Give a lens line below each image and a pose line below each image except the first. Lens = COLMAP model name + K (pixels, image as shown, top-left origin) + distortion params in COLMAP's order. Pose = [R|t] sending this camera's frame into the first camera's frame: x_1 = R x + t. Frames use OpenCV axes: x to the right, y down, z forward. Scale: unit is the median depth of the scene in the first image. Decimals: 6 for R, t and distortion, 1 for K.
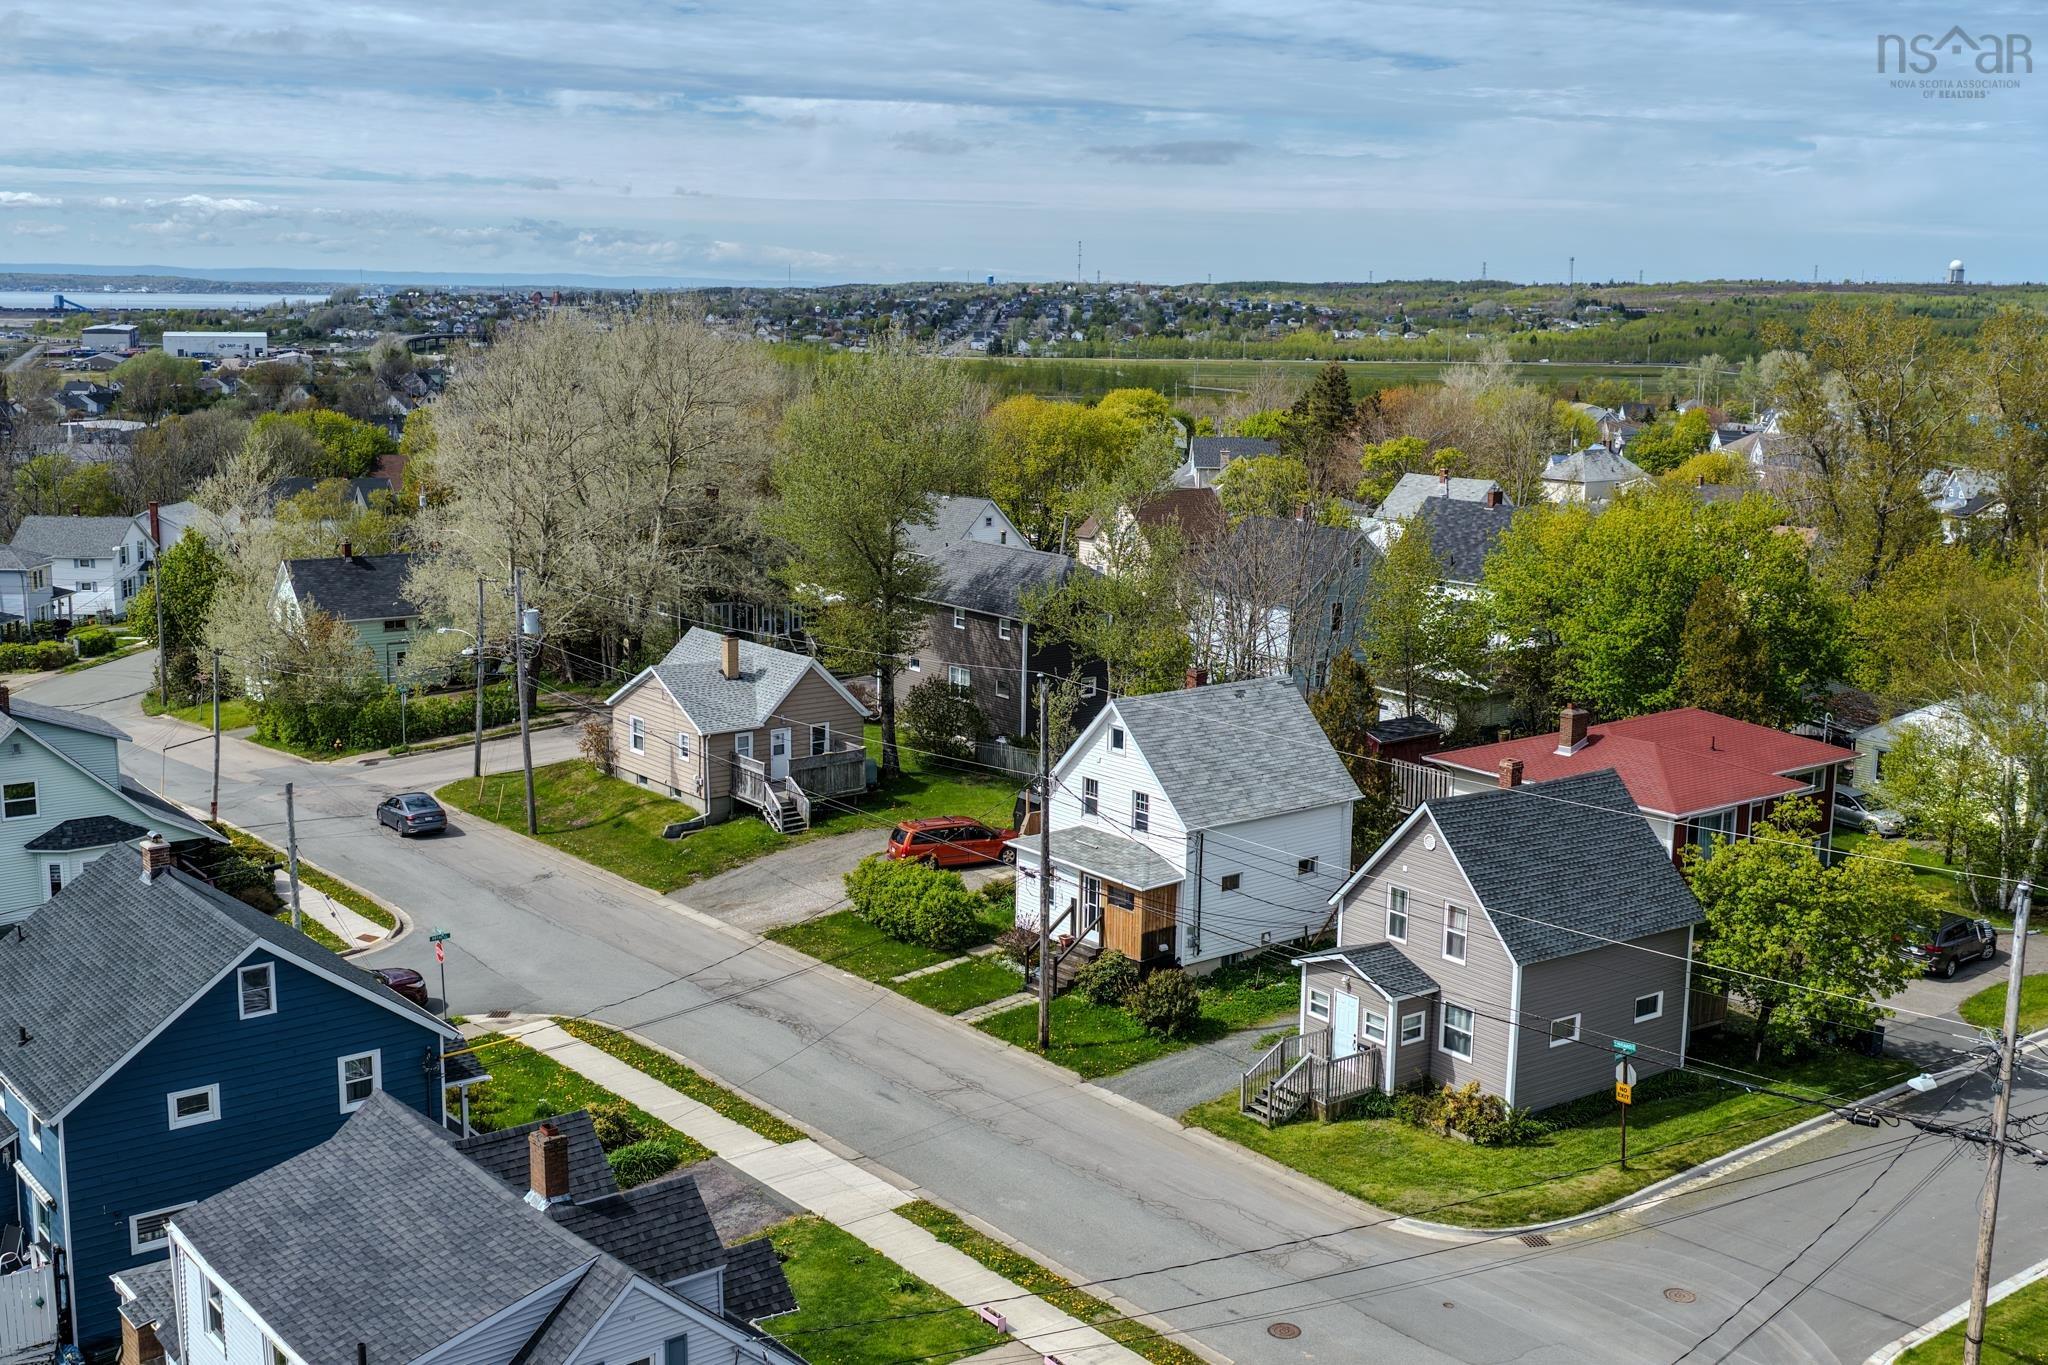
lens RADIAL K [[2159.0, 0, 1025.7], [0, 2159.0, 668.9], [0, 0, 1]] dist [0.030696, 0.000000]
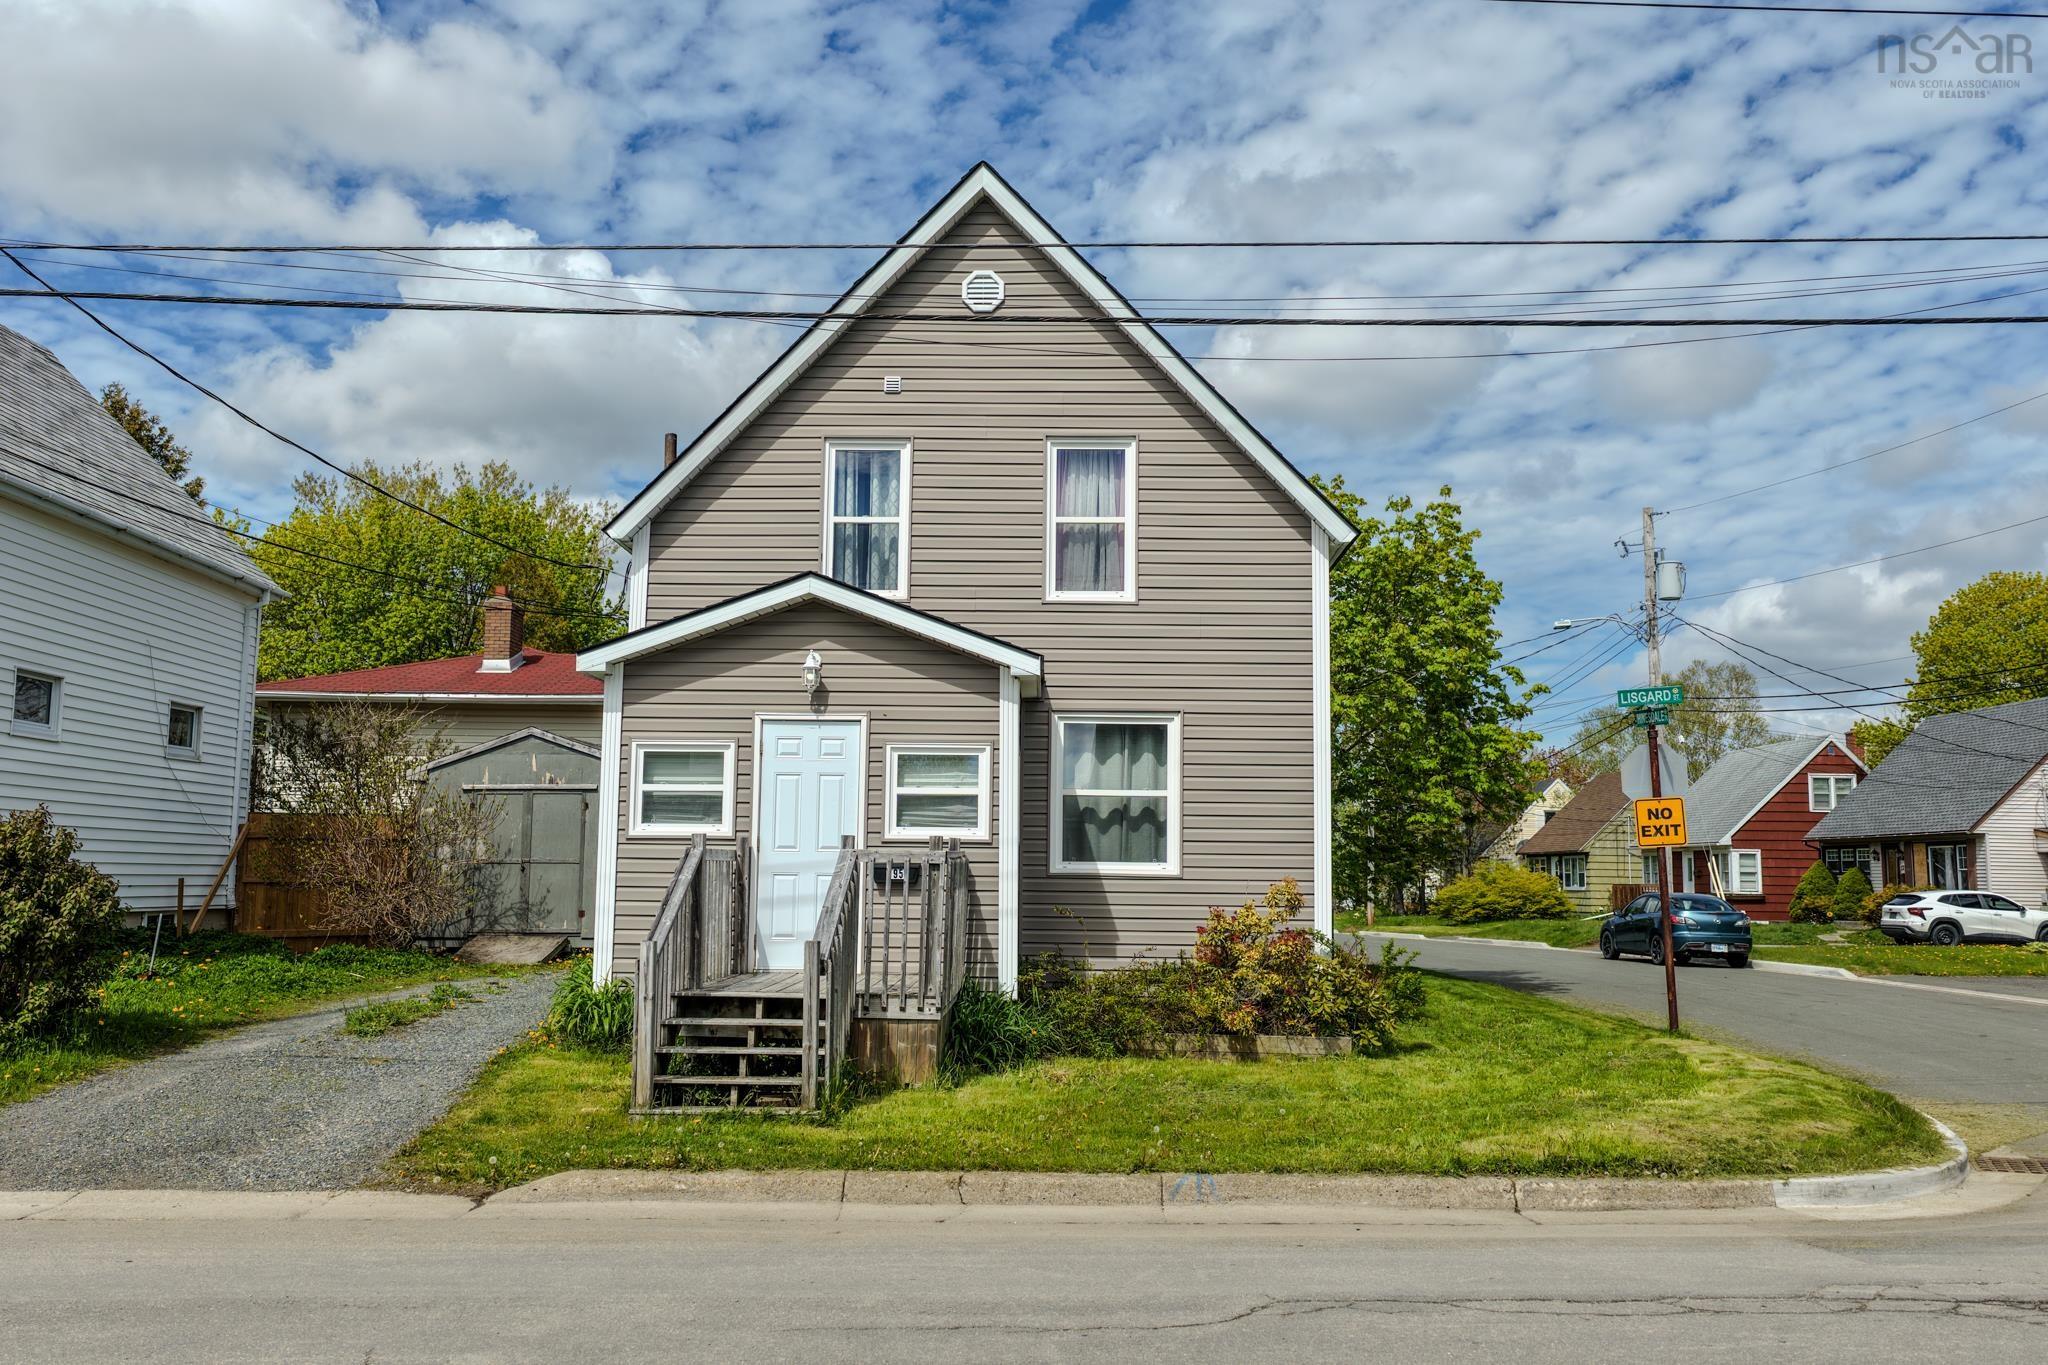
lens RADIAL K [[1697.1, 0, 1017.7], [0, 1697.1, 679.1], [0, 0, 1]] dist [-0.008295, 0.030543]
pose [[0.601992, 0.090229, 0.793388, -0.028863], [0.134433, 0.967960, -0.212085, 0.204050], [-0.787104, 0.234332, 0.570575, 0.848116]]
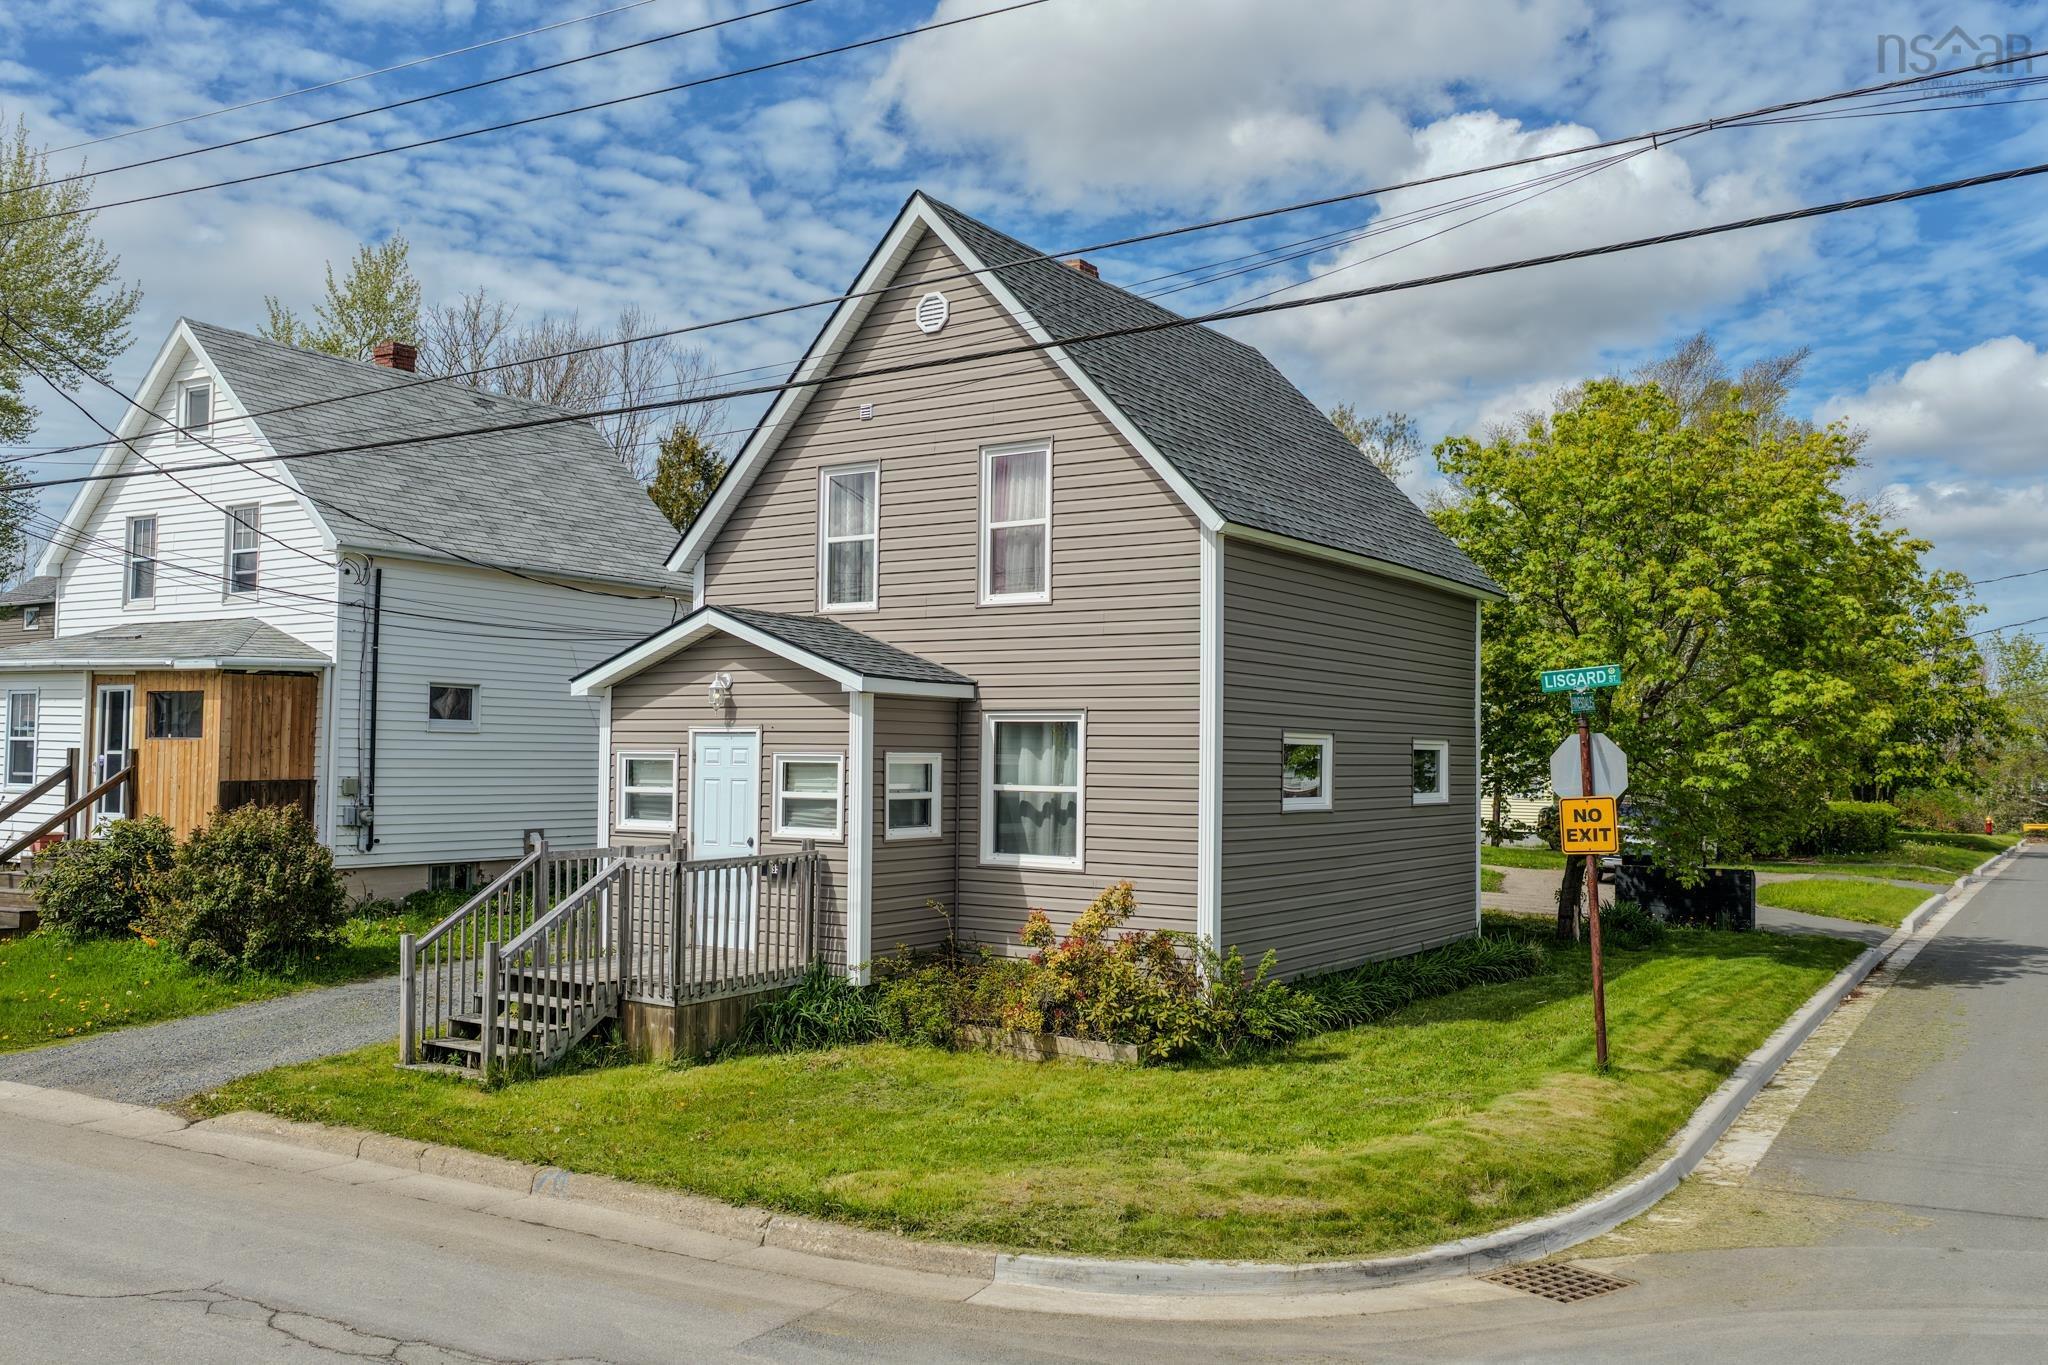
lens RADIAL K [[1697.1, 0, 1003.1], [0, 1697.1, 678.3], [0, 0, 1]] dist [-0.008295, 0.030543]
pose [[0.941259, 0.011192, 0.337499, 0.098016], [0.060876, 0.977452, -0.202192, 0.205087], [-0.332152, 0.210861, 0.919355, 0.732781]]
